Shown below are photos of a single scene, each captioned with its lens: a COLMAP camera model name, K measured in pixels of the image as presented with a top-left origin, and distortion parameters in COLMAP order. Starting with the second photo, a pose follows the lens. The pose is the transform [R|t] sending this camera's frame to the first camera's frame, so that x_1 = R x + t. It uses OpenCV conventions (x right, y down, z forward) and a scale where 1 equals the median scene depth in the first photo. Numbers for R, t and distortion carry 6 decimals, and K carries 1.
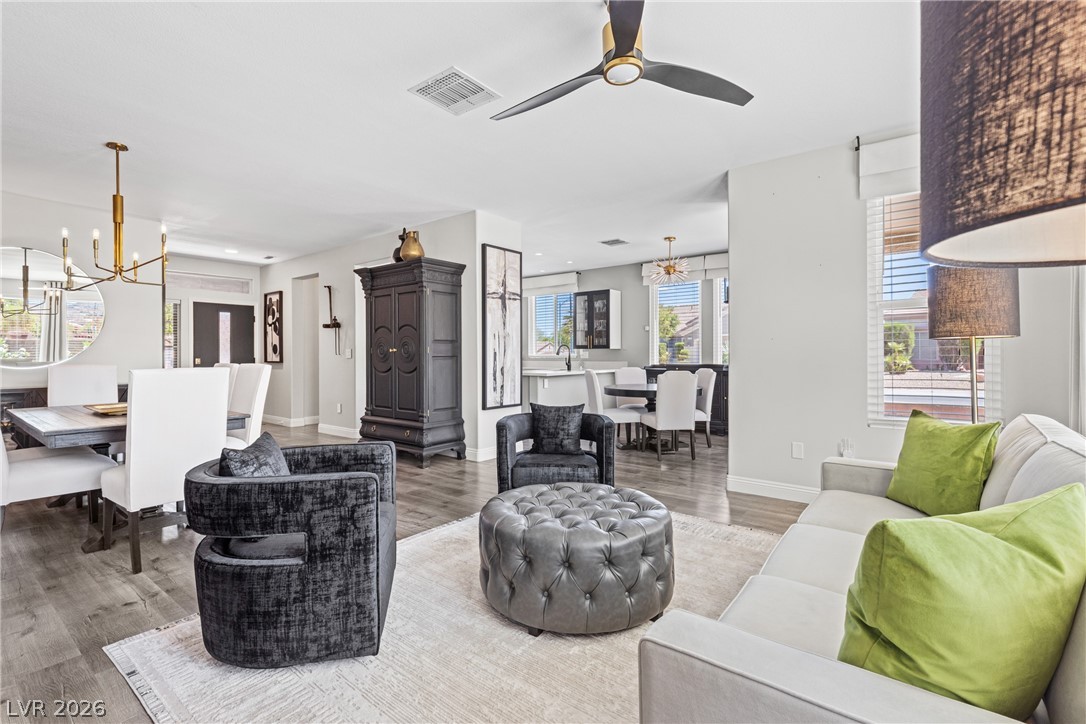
lens RADIAL K [[477.6, 0, 541.3], [0, 477.6, 349.7], [0, 0, 1]] dist [0.000928, -0.000039]
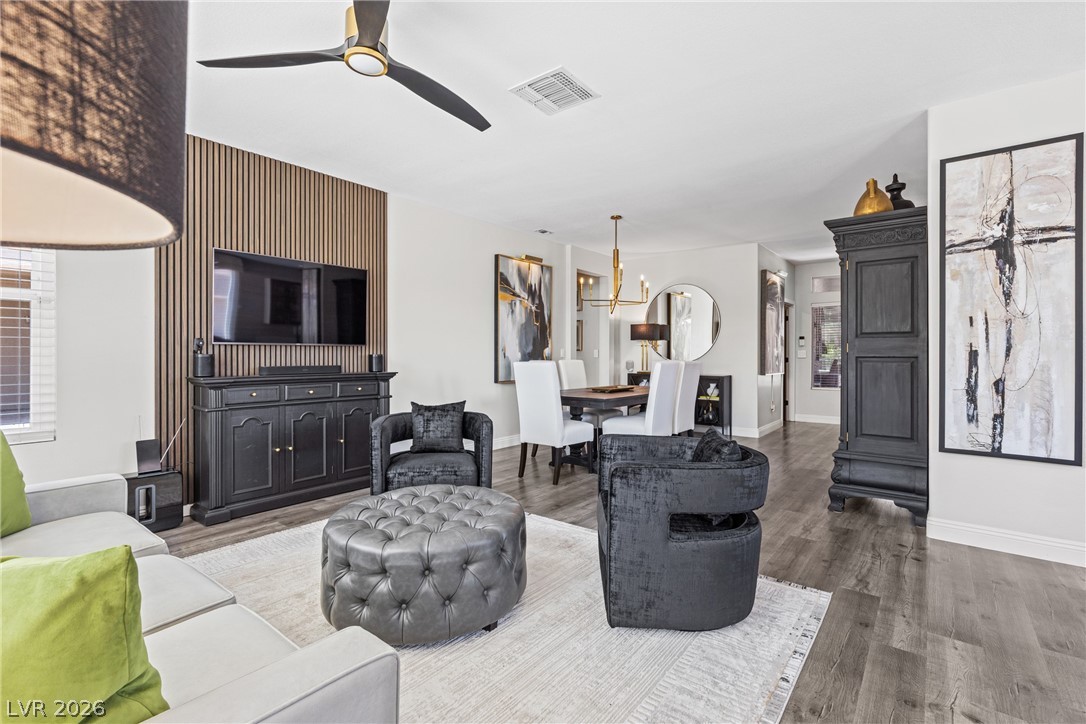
lens RADIAL K [[490.8, 0, 544.5], [0, 490.8, 356.0], [0, 0, 1]] dist [0.002517, 0.000653]
pose [[-0.000175, 0.005432, -0.999985, 0.310601], [-0.001147, 0.999985, 0.005432, 0.006100], [0.999999, 0.001148, -0.000169, 0.346114]]
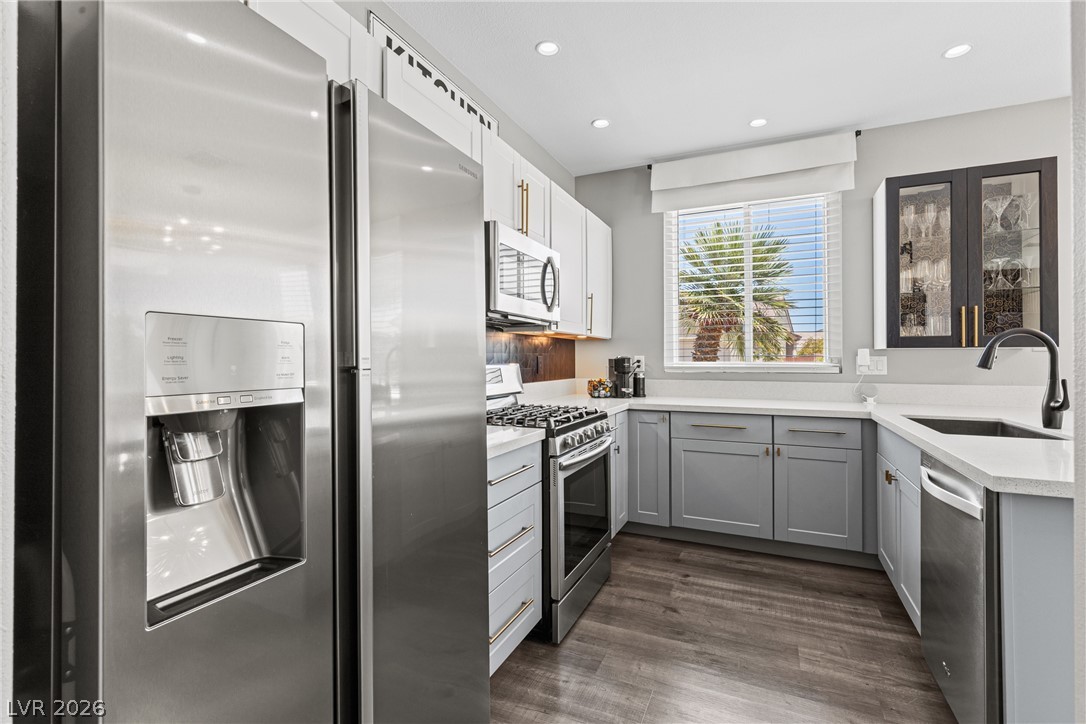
lens RADIAL K [[490.8, 0, 544.5], [0, 490.8, 356.0], [0, 0, 1]] dist [0.002517, 0.000653]
pose [[0.970112, 0.004374, 0.242620, -0.267711], [-0.004974, 0.999986, 0.001859, 0.004334], [-0.242608, -0.003010, 0.970120, 0.797614]]
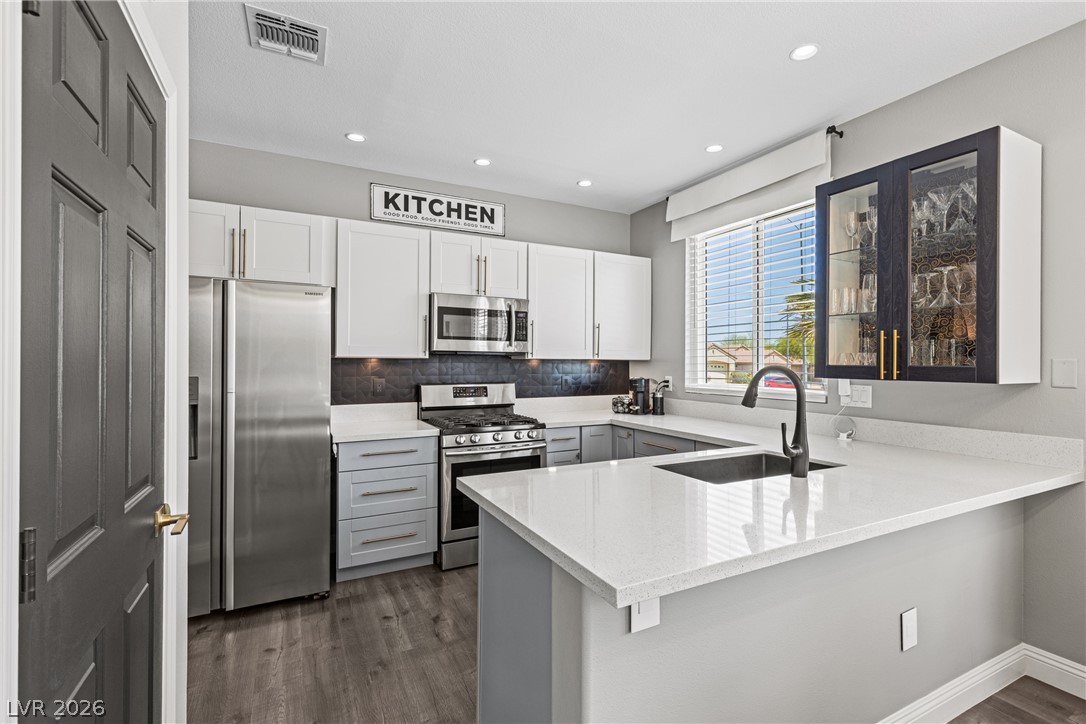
lens RADIAL K [[488.5, 0, 544.6], [0, 488.5, 362.9], [0, 0, 1]] dist [0.004615, -0.000031]
pose [[0.913556, 0.007275, -0.406647, 0.040819], [-0.003545, 0.999944, 0.009925, -0.014771], [0.406696, -0.007625, 0.913532, 0.720597]]
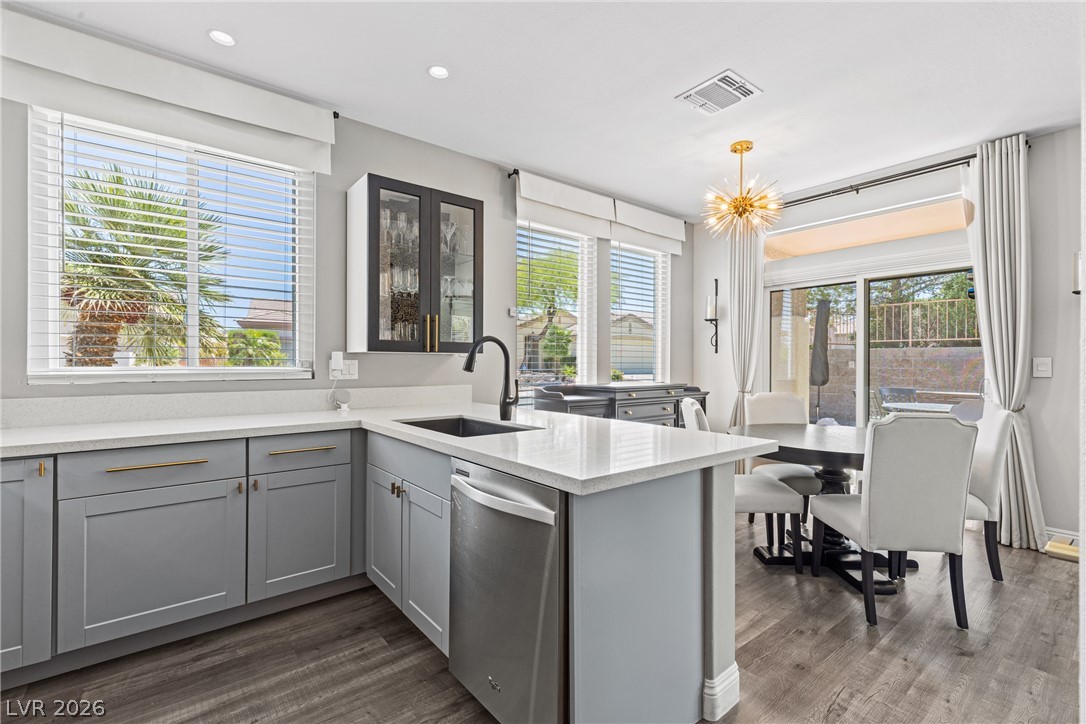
lens RADIAL K [[488.5, 0, 544.6], [0, 488.5, 362.9], [0, 0, 1]] dist [0.004615, -0.000031]
pose [[0.215739, 0.005215, 0.976437, -0.243461], [-0.011196, 0.999933, -0.002866, 0.005723], [-0.976387, -0.010314, 0.215783, 0.894449]]
